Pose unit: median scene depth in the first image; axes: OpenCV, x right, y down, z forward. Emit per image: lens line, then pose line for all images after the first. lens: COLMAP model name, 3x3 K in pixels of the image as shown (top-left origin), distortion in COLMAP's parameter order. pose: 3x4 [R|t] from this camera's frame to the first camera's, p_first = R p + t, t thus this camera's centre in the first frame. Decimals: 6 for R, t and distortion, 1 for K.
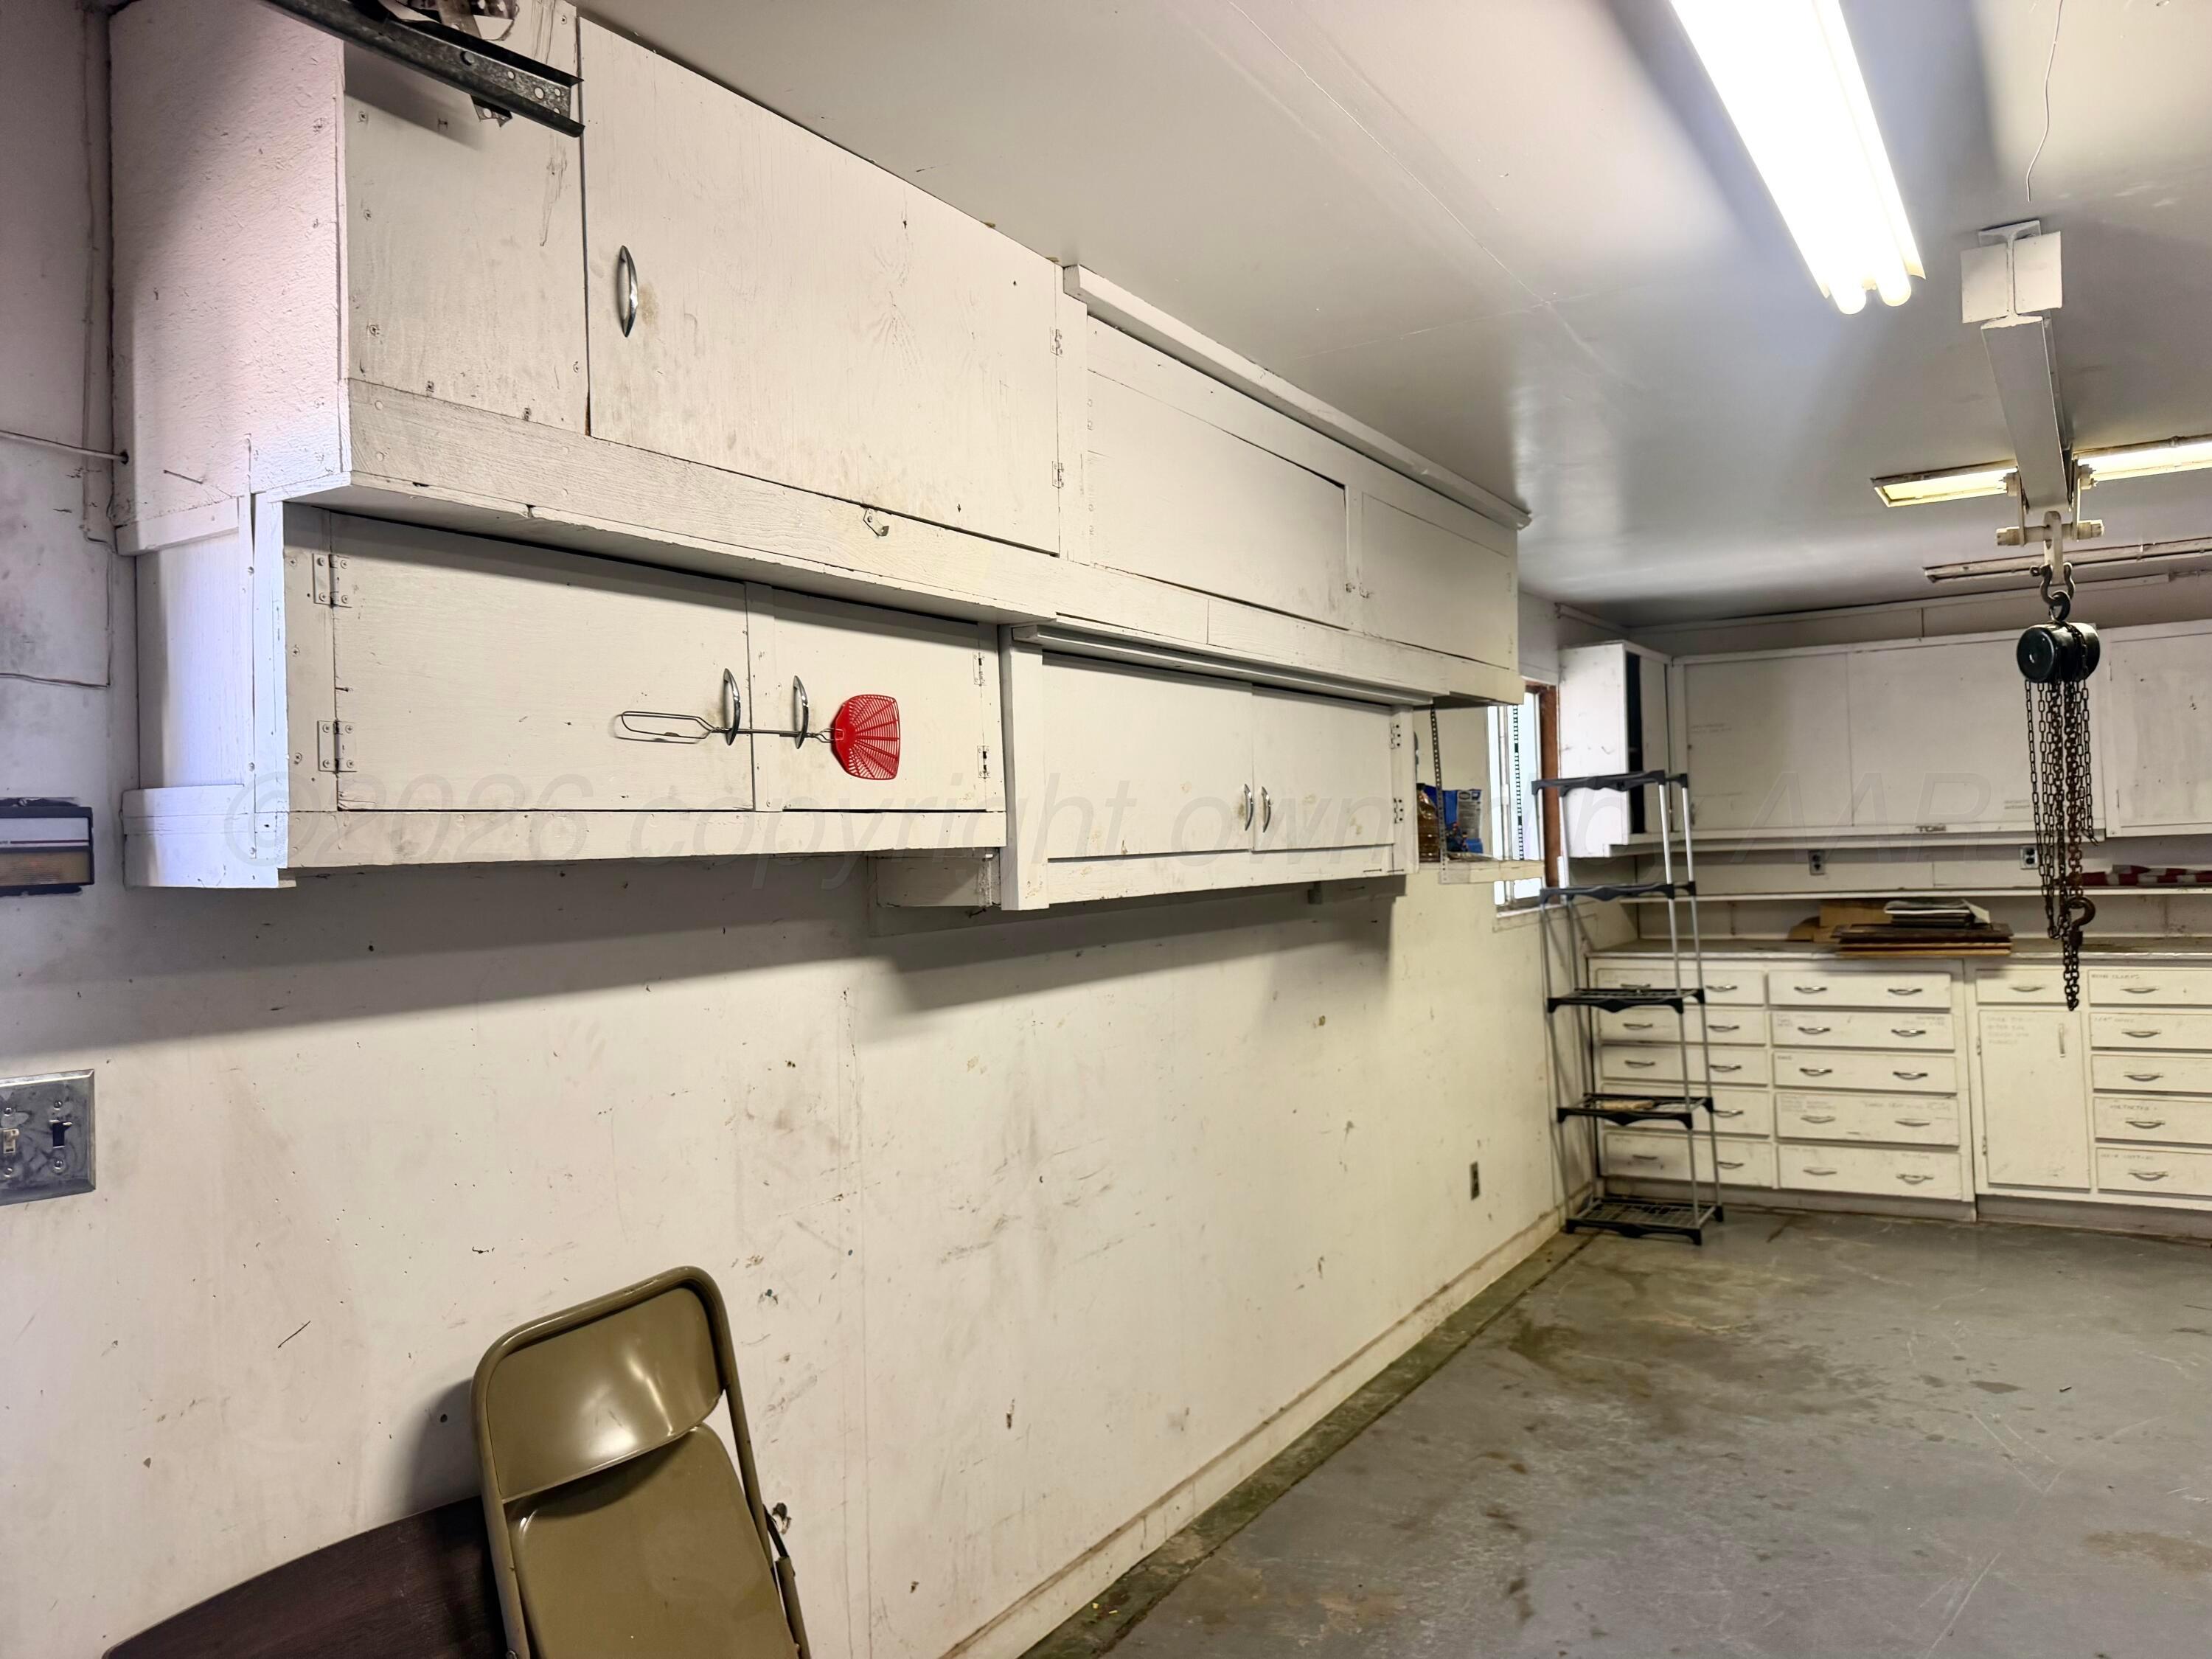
lens RADIAL K [[1585.2, 0, 1106.0], [0, 1585.2, 829.5], [0, 0, 1]] dist [-0.000253, -0.001978]
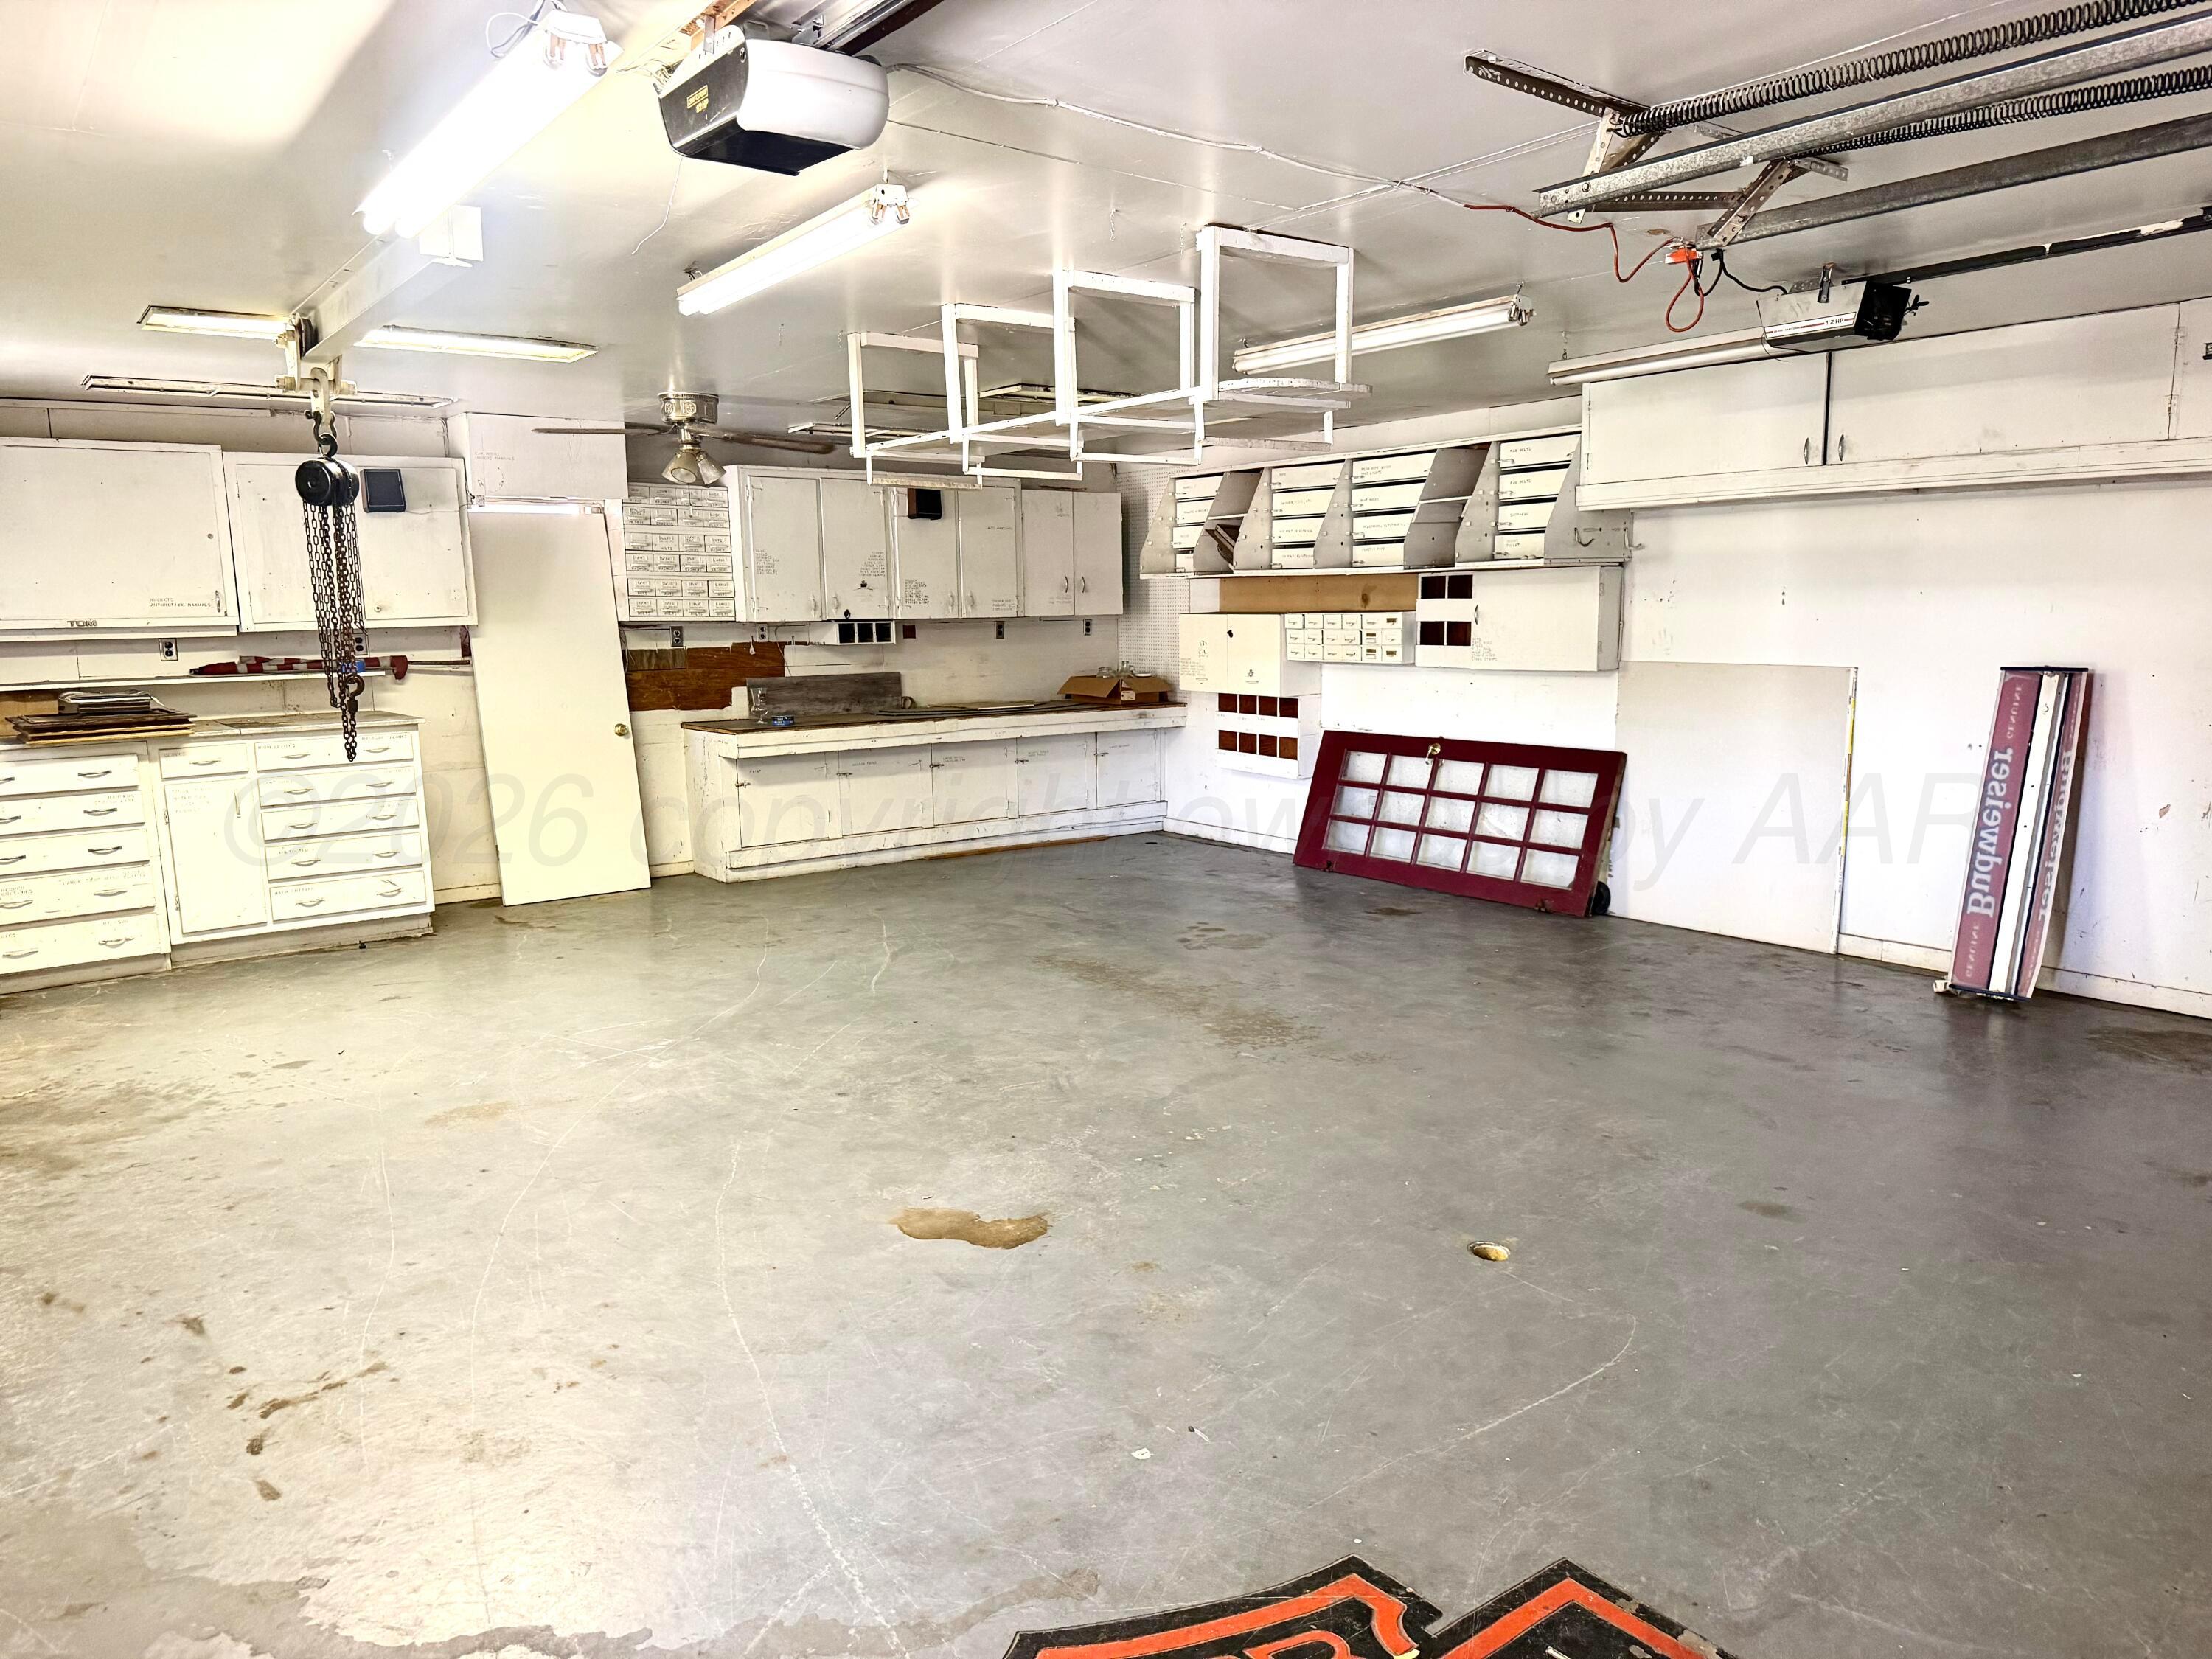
lens RADIAL K [[1569.0, 0, 1061.9], [0, 1569.0, 842.9], [0, 0, 1]] dist [0.138401, -0.187278]
pose [[0.399792, -0.115272, 0.909329, -0.291059], [-0.003555, 0.991858, 0.127297, 0.007729], [-0.916599, -0.054125, 0.396127, -0.055859]]
